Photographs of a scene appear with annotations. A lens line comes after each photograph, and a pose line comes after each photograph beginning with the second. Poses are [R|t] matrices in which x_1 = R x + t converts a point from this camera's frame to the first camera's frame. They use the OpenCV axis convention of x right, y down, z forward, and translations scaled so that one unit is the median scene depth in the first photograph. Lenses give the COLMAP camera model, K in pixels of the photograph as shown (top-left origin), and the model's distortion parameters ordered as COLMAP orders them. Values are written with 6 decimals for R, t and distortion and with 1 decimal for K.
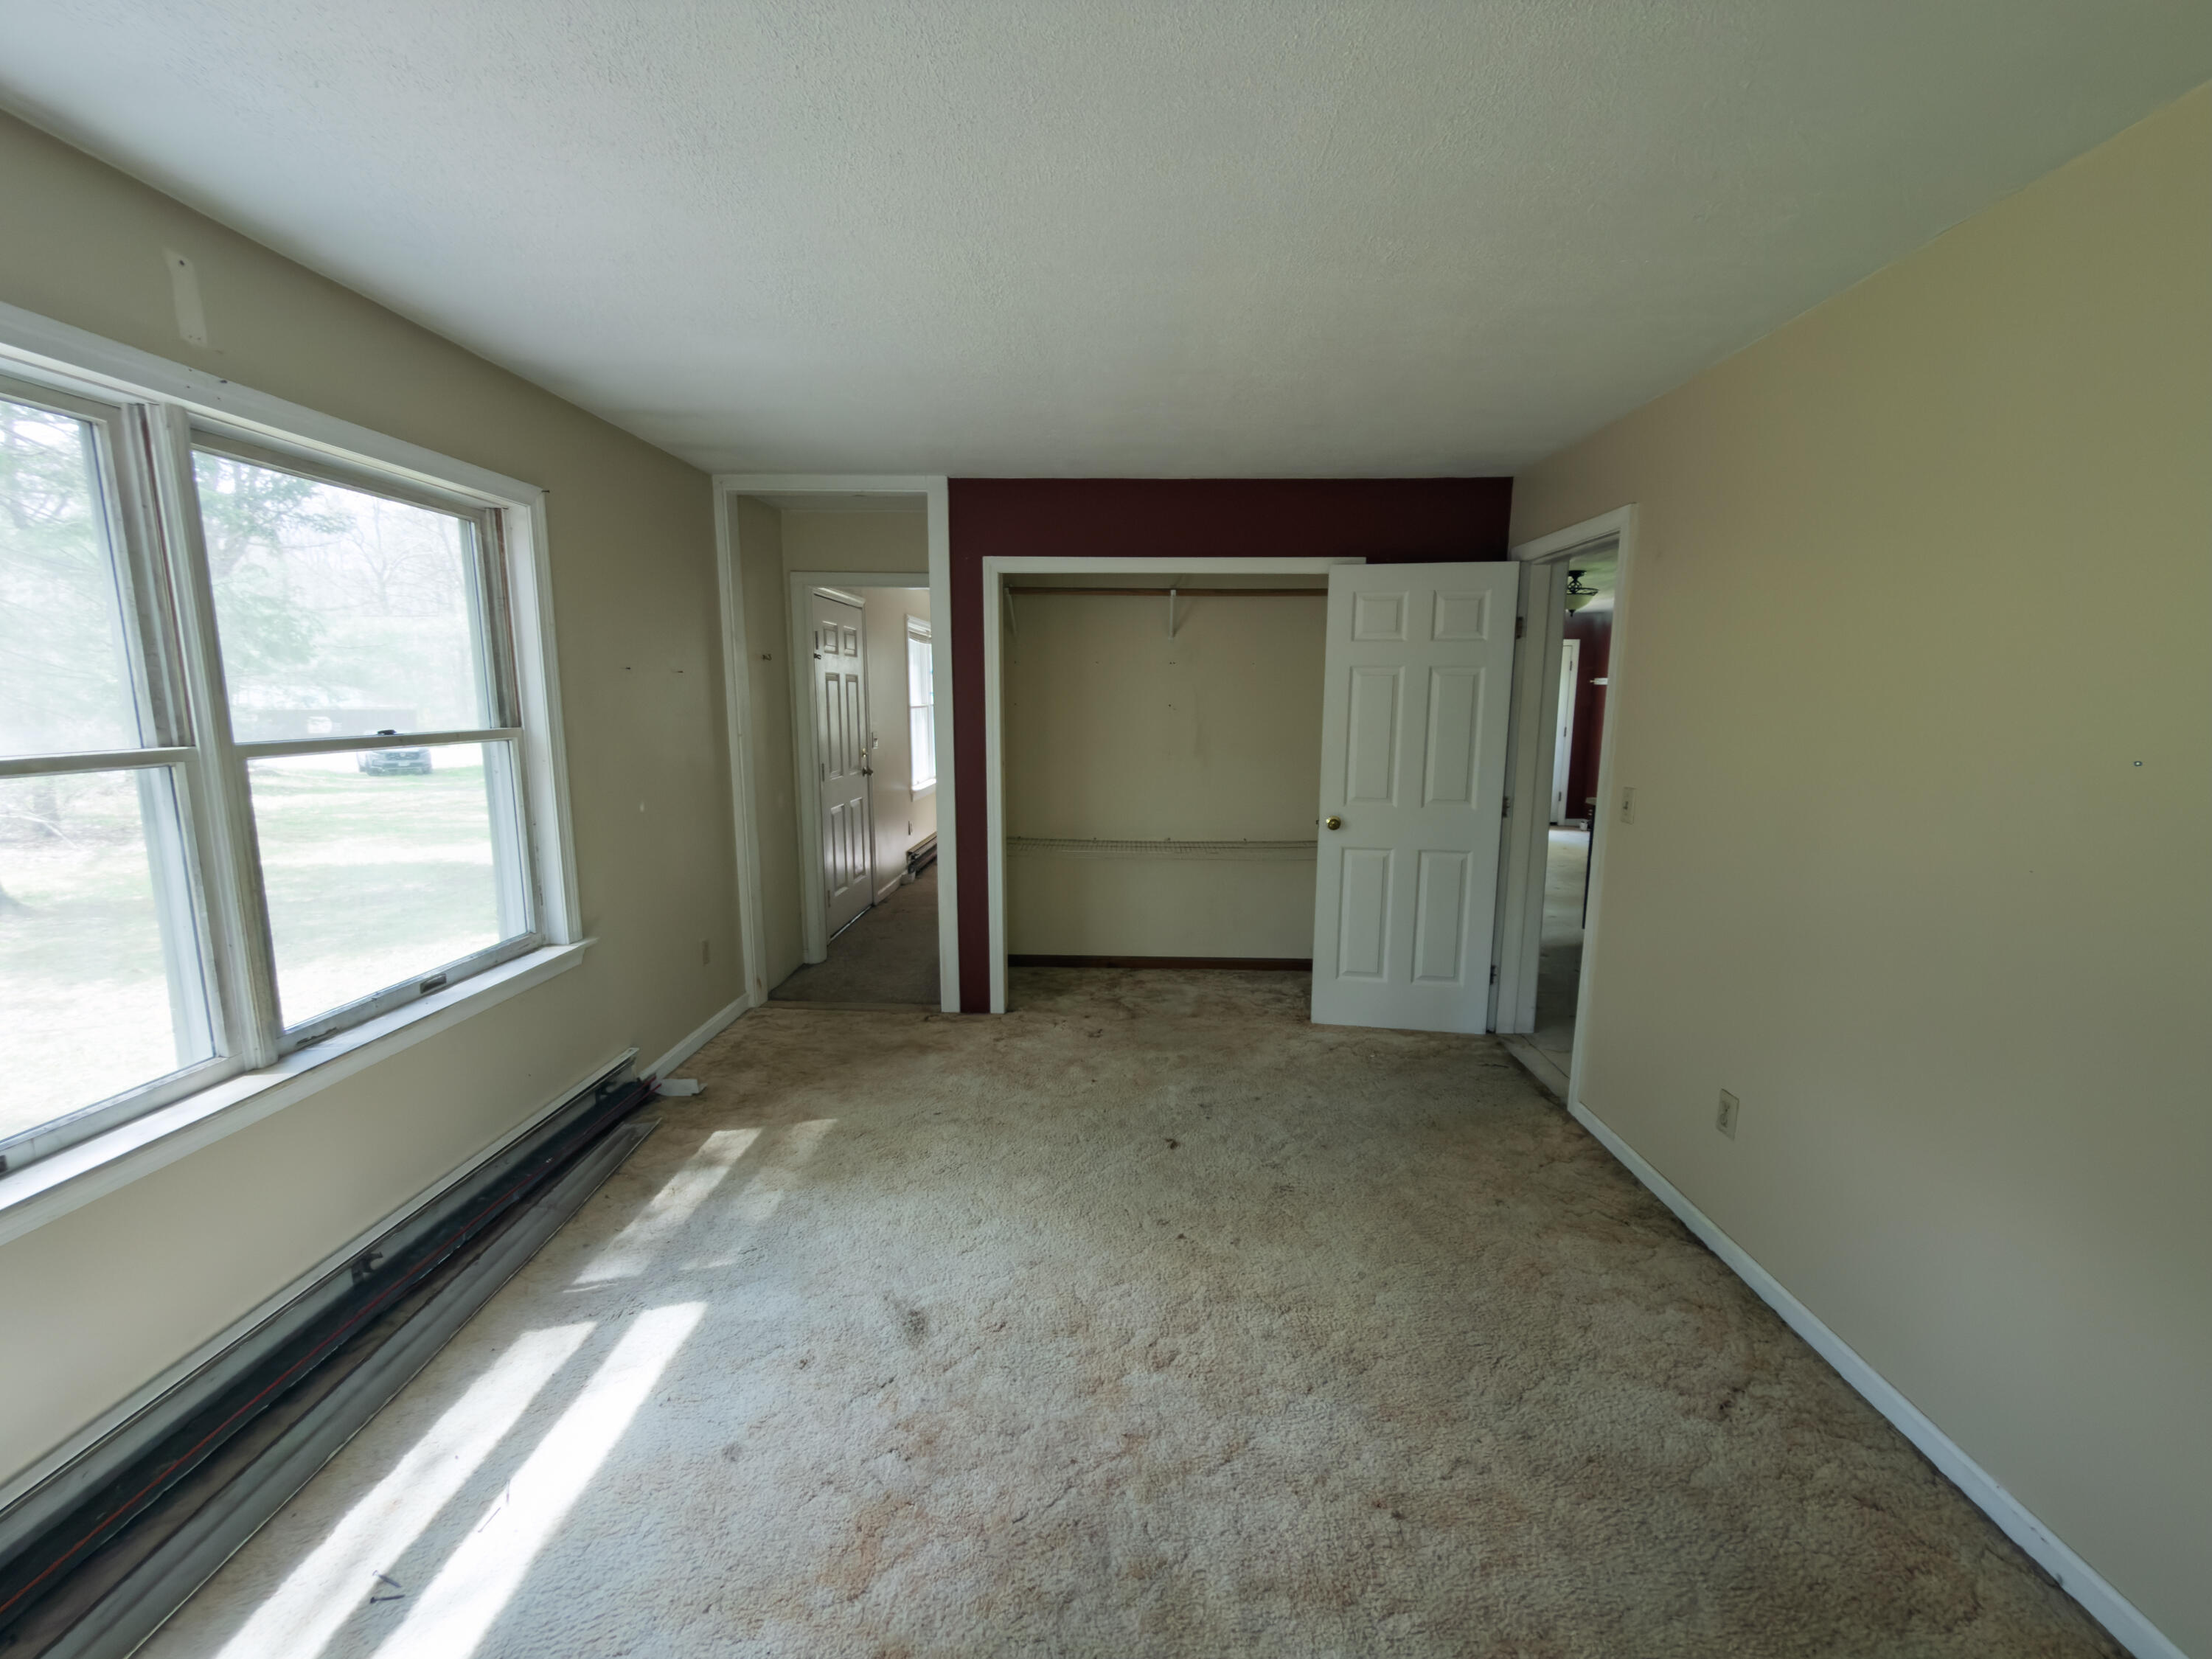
lens RADIAL K [[884.1, 0, 1106.3], [0, 884.1, 828.1], [0, 0, 1]] dist [0.000581, -0.000166]
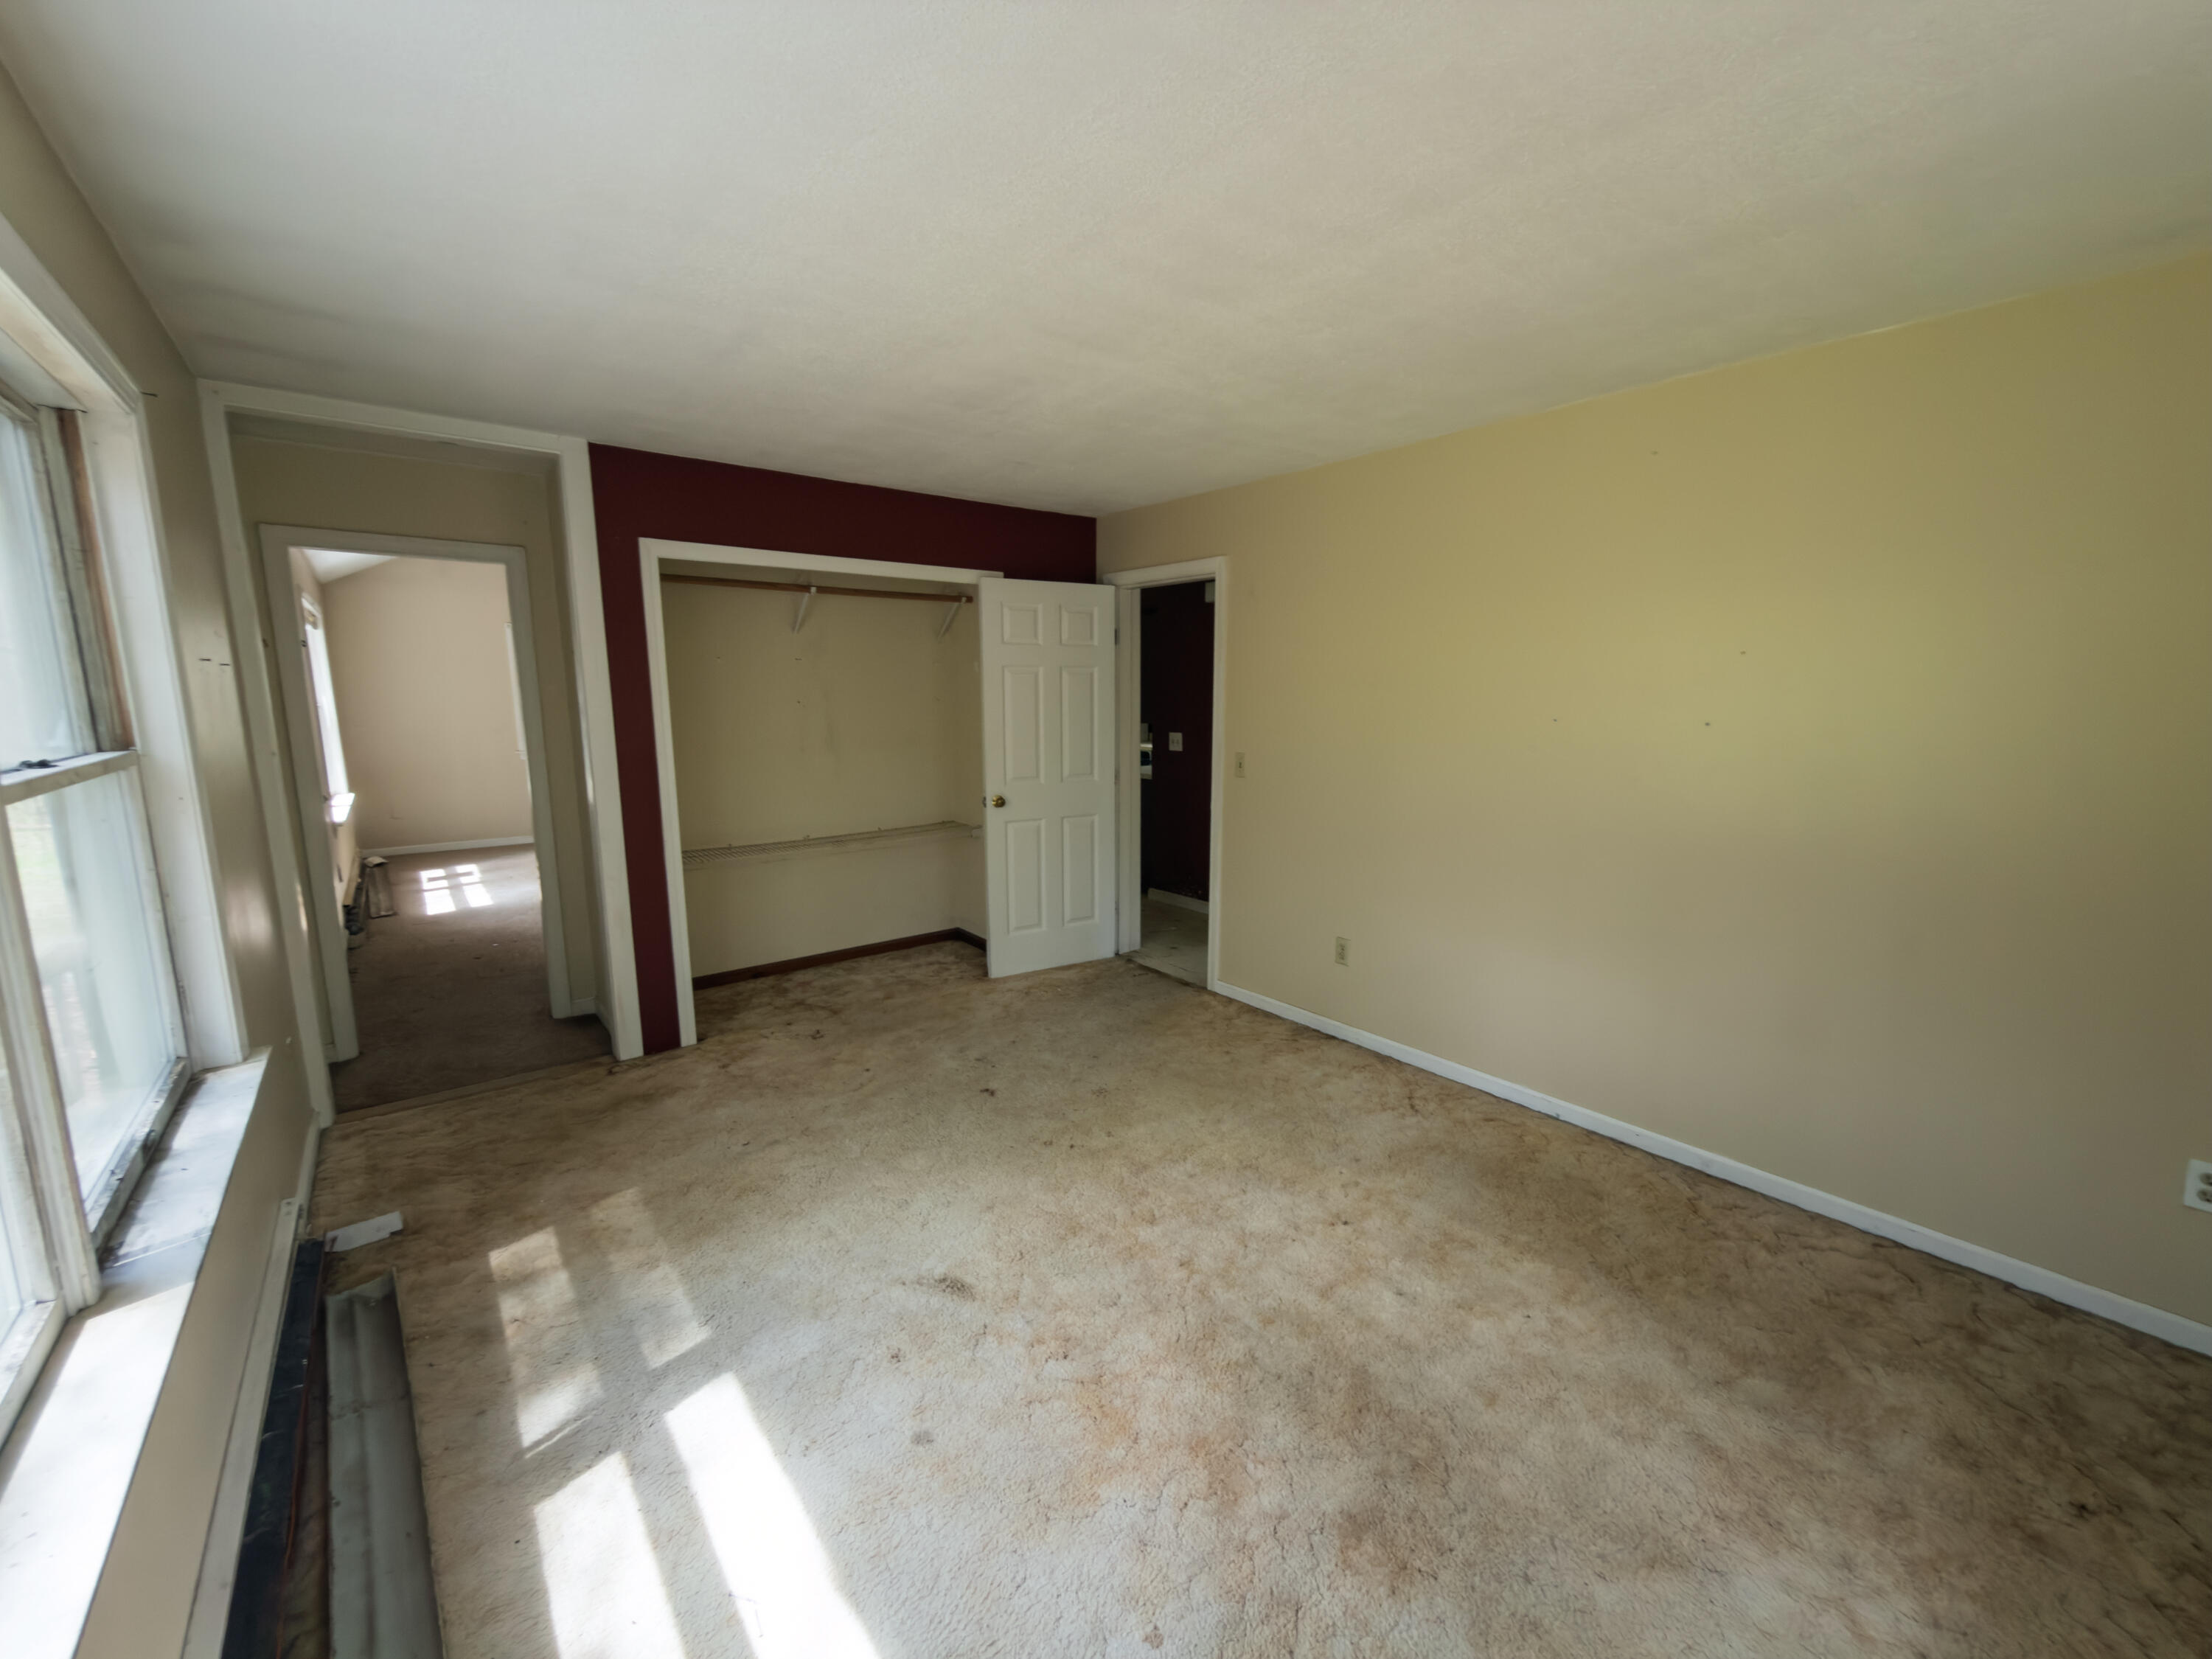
lens RADIAL K [[884.1, 0, 1106.3], [0, 884.1, 828.1], [0, 0, 1]] dist [0.000581, -0.000166]
pose [[0.761398, -0.107727, 0.639272, -0.438991], [0.103669, 0.993640, 0.043969, -0.008471], [-0.639943, 0.032795, 0.767723, 0.030661]]
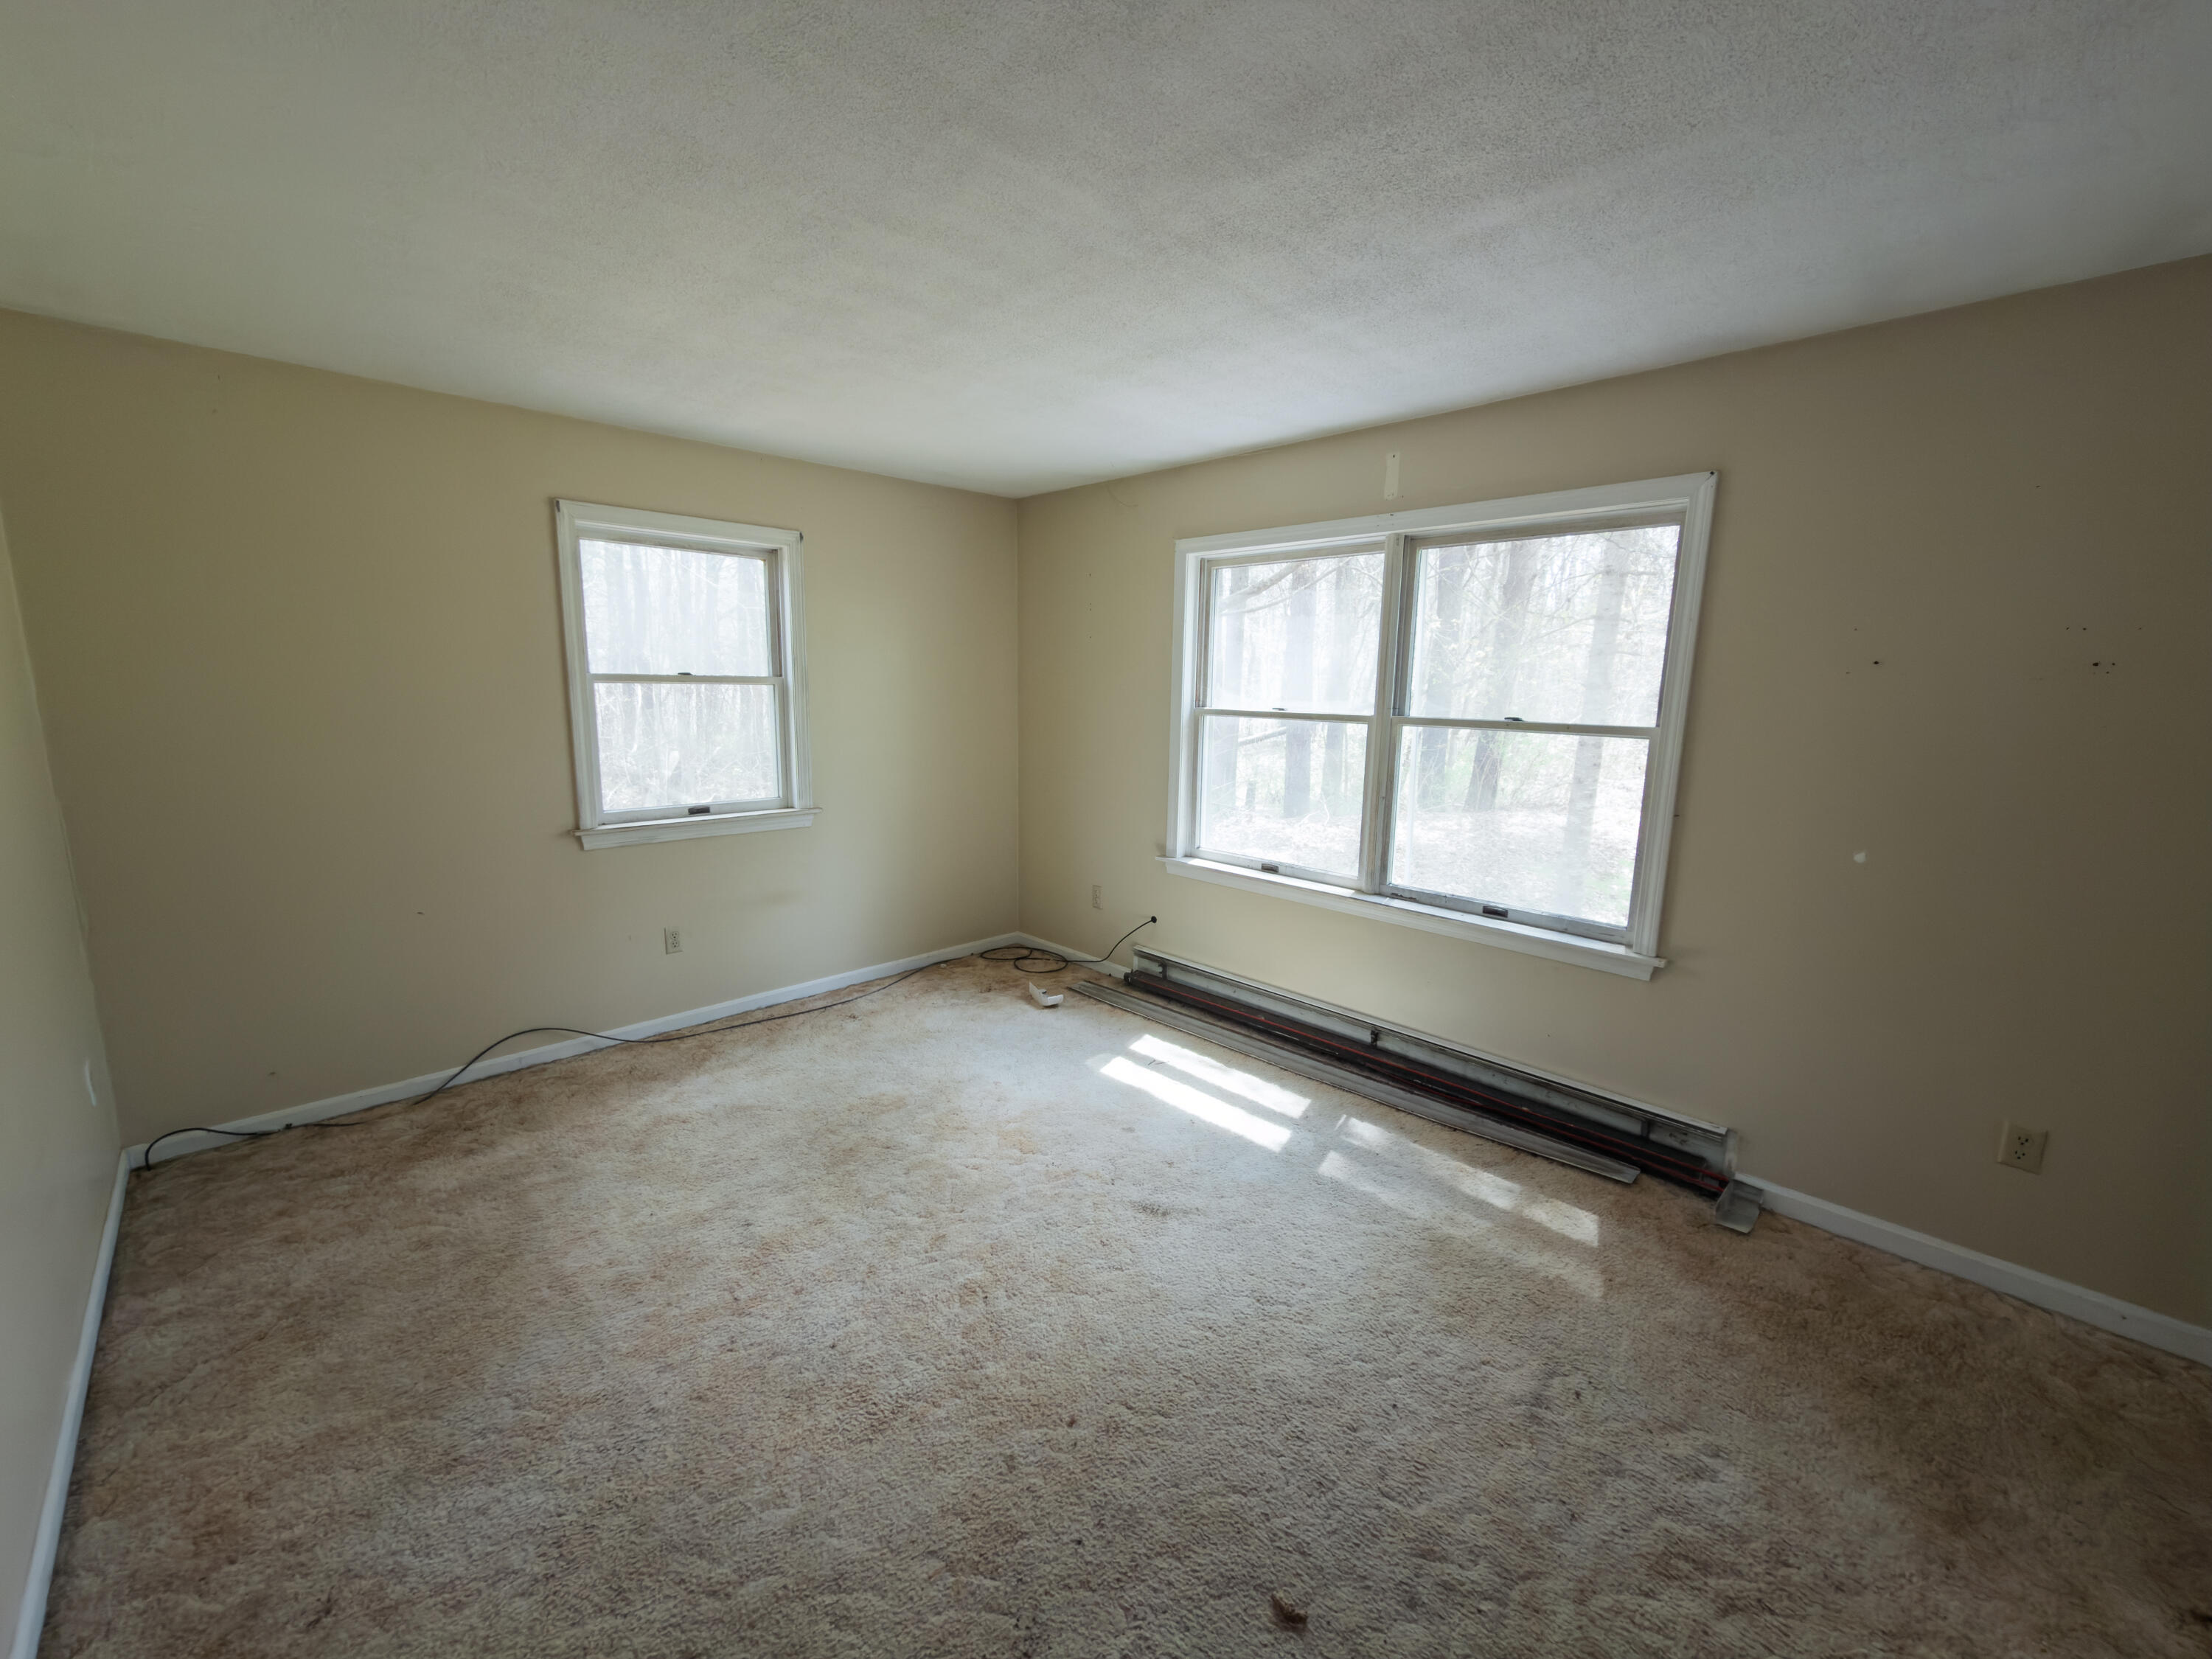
lens RADIAL K [[884.1, 0, 1106.3], [0, 884.1, 828.1], [0, 0, 1]] dist [0.000581, -0.000166]
pose [[-0.696118, 0.104896, -0.710223, 0.395004], [-0.127291, 0.955561, 0.265894, -0.154047], [0.706553, 0.275499, -0.651831, 1.004936]]
